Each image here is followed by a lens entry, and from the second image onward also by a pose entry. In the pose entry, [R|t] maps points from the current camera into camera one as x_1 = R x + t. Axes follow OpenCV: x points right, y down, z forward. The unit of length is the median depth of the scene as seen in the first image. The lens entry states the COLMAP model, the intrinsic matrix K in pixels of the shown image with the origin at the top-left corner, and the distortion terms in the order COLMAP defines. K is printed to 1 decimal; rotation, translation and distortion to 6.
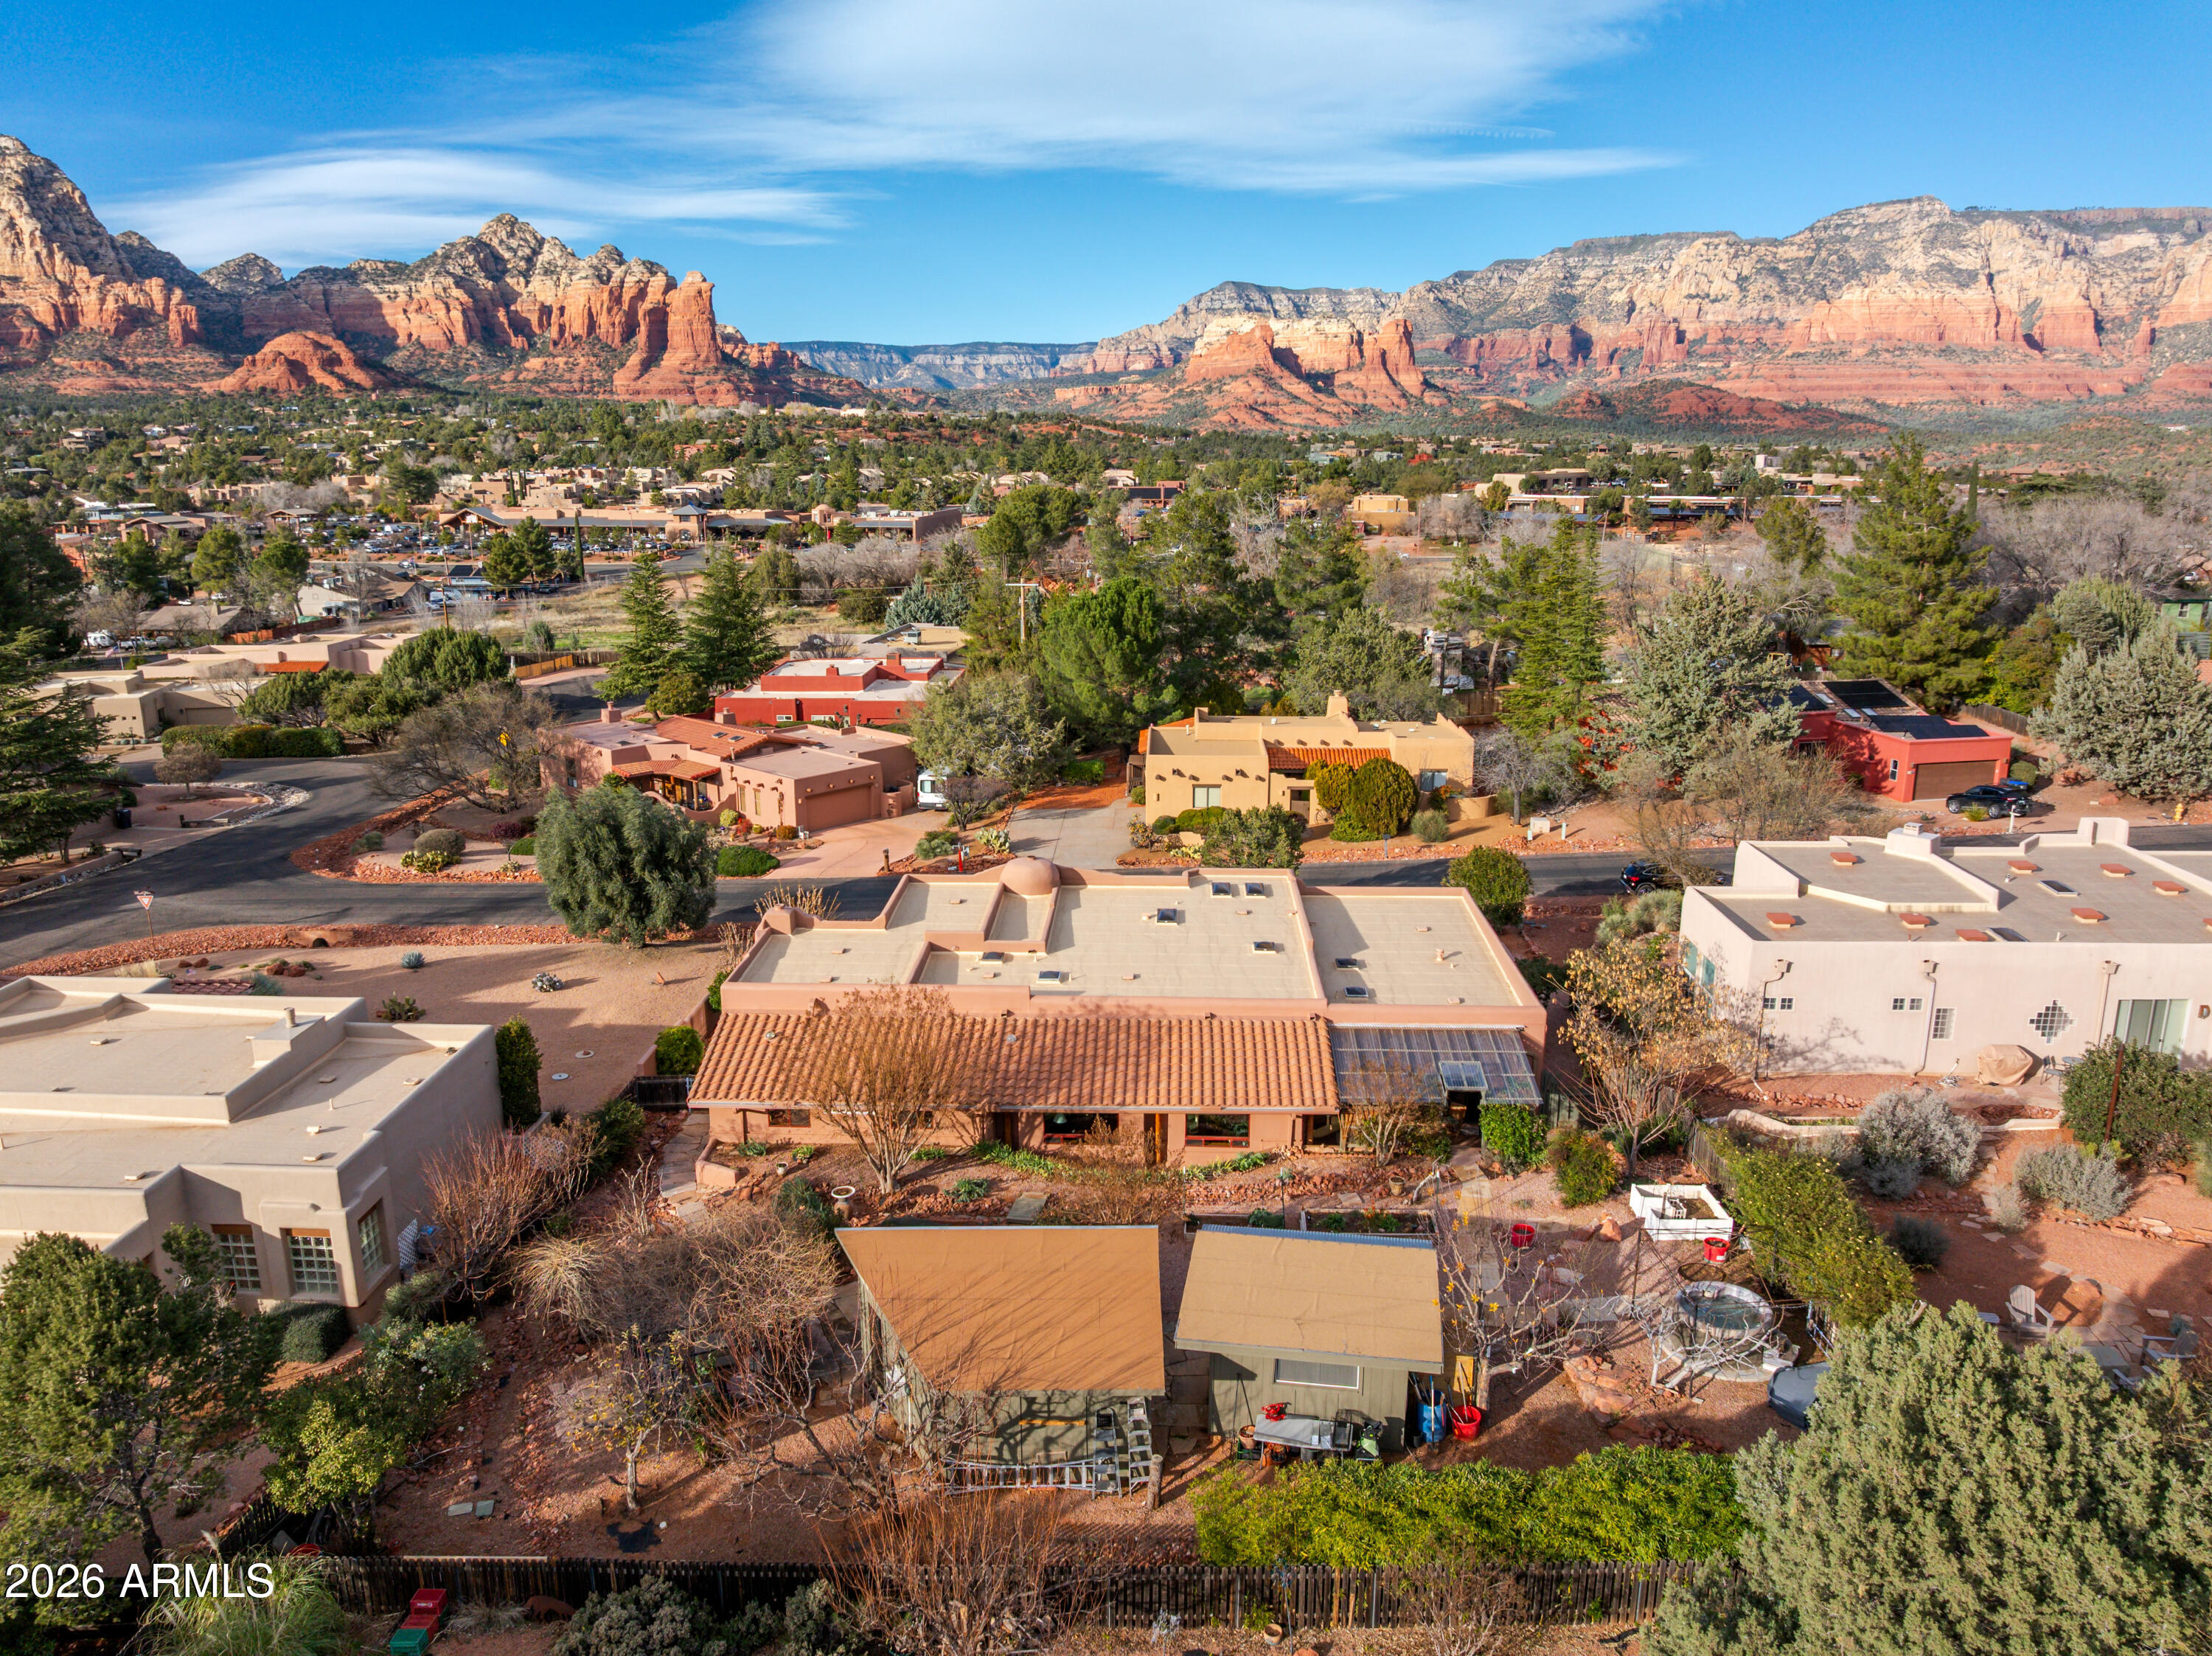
lens RADIAL K [[1548.2, 0, 1098.6], [0, 1548.2, 832.2], [0, 0, 1]] dist [-0.044237, 0.011825]
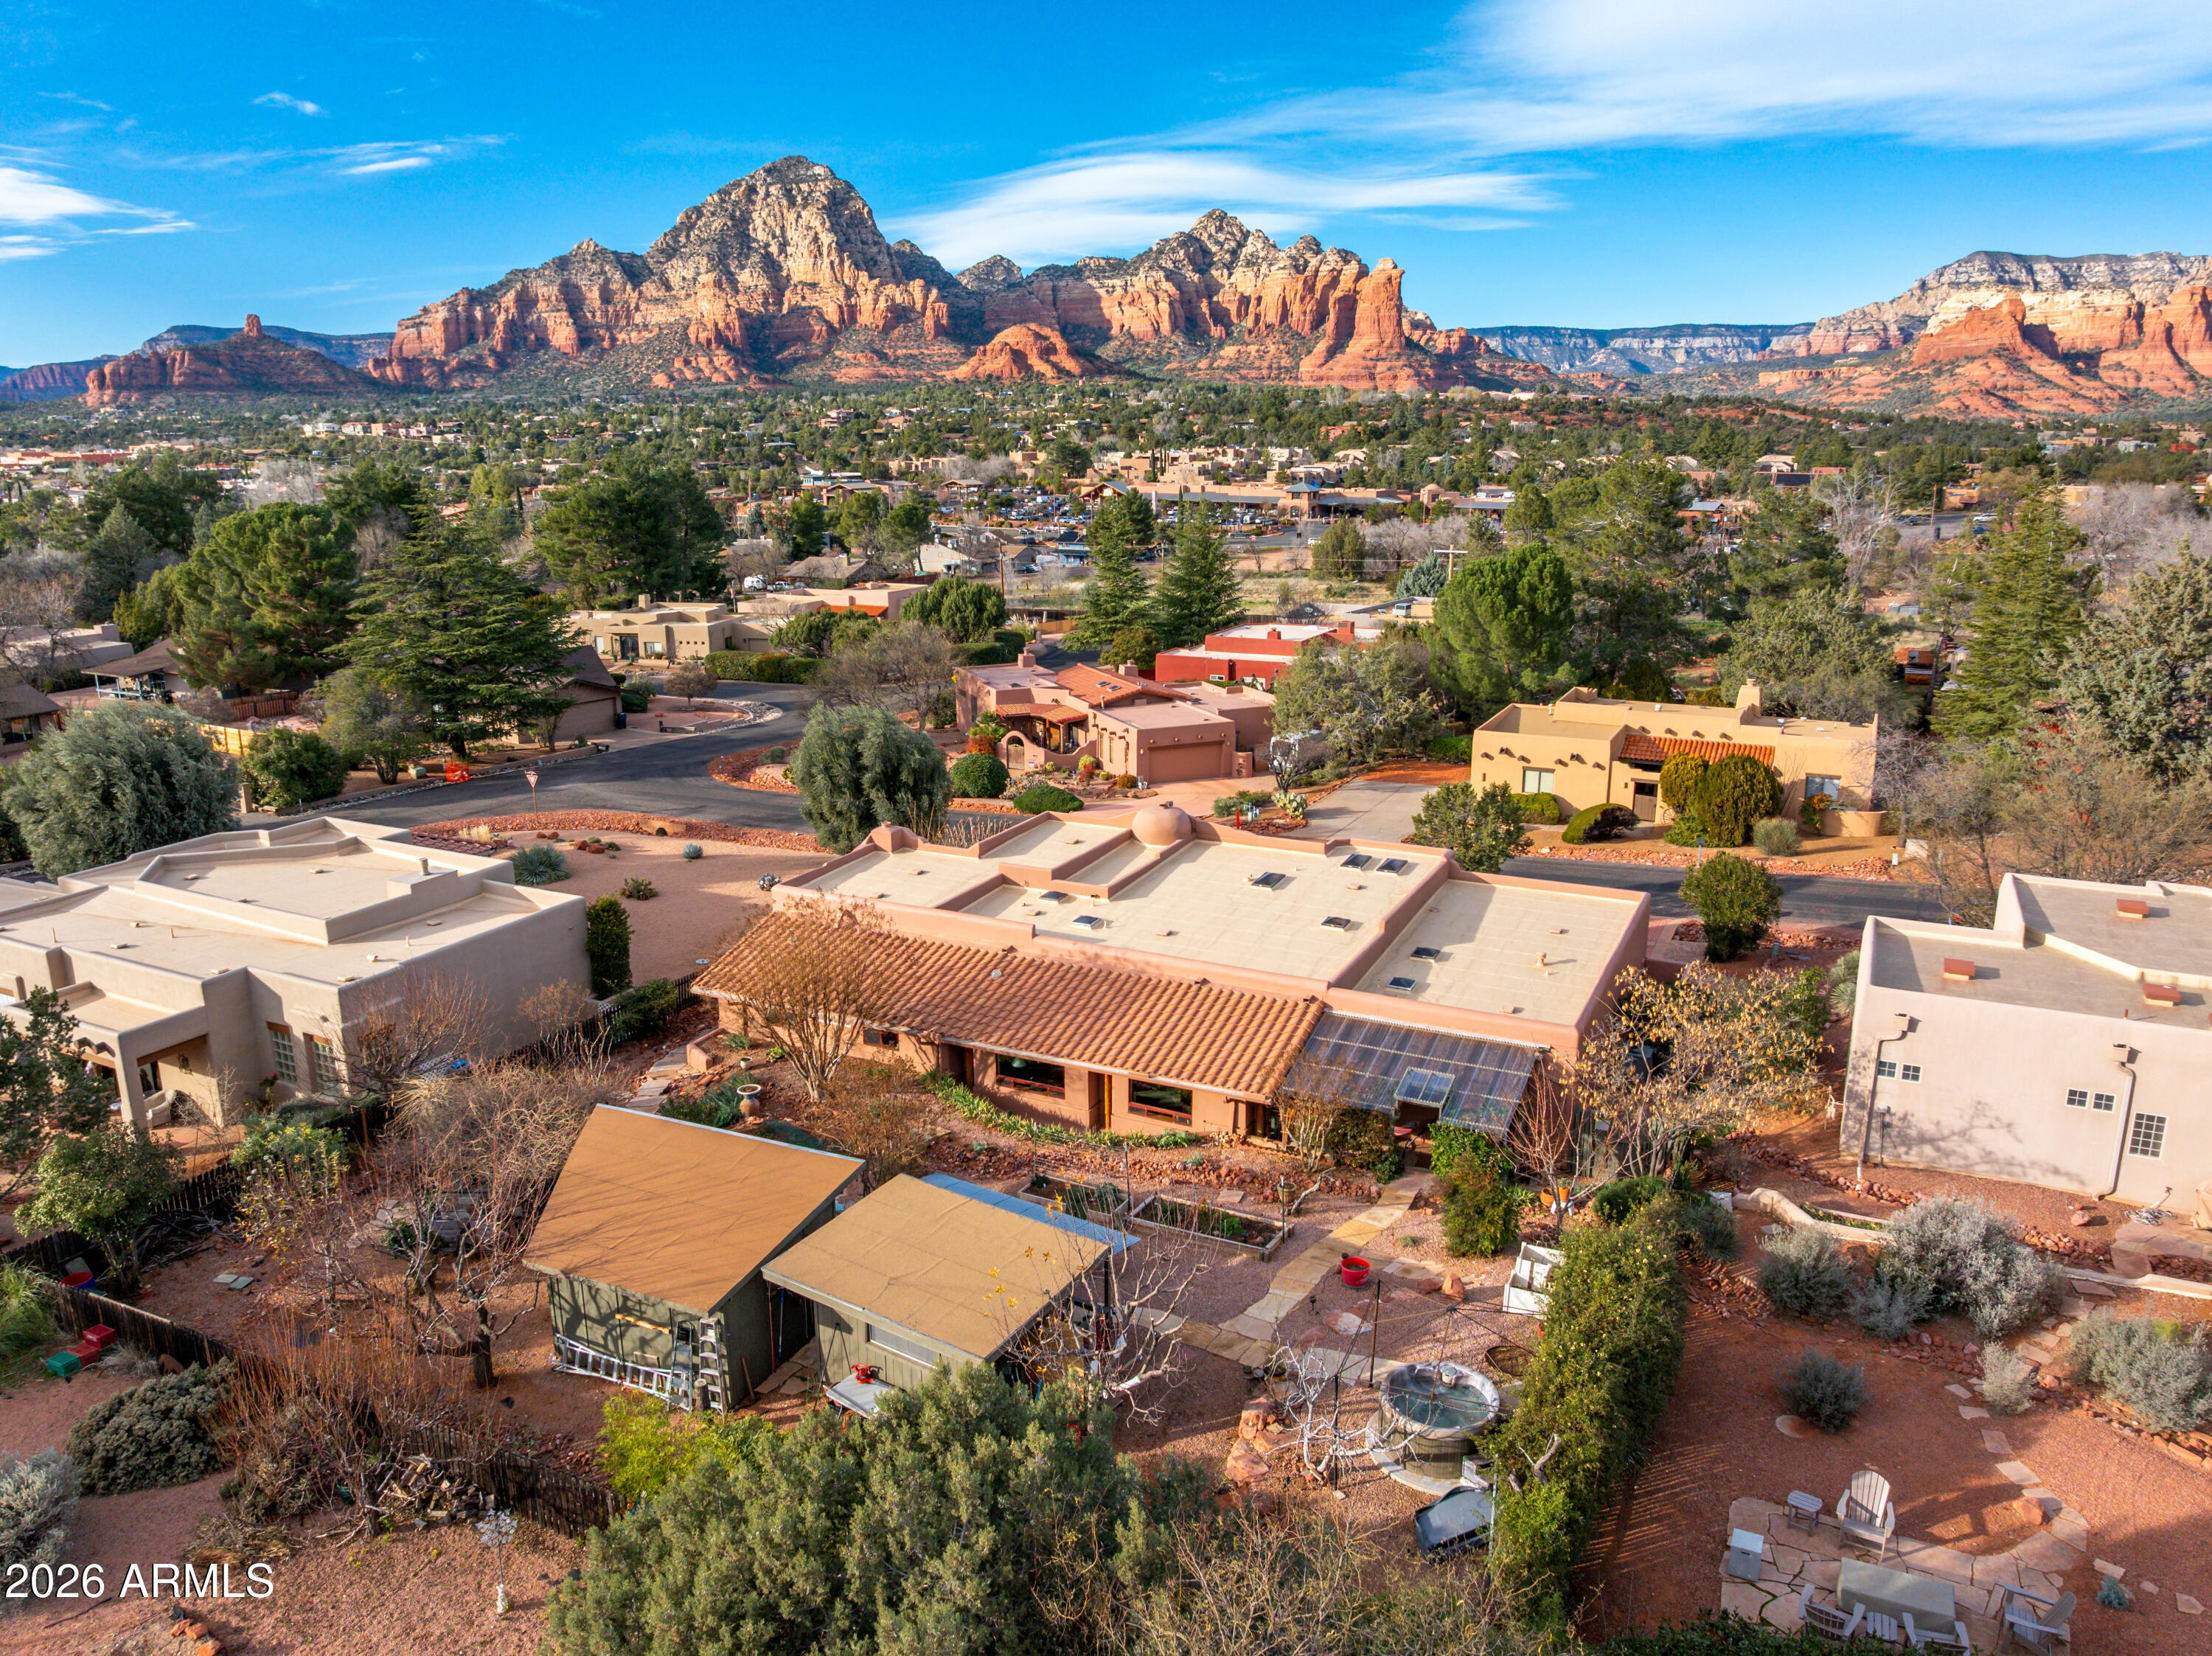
lens RADIAL K [[1548.2, 0, 1105.3], [0, 1548.2, 813.5], [0, 0, 1]] dist [-0.044237, 0.011825]
pose [[0.911752, 0.098222, -0.398825, 0.099059], [-0.099571, 0.994879, 0.017390, 0.002585], [0.398491, 0.023856, 0.916862, 0.036002]]
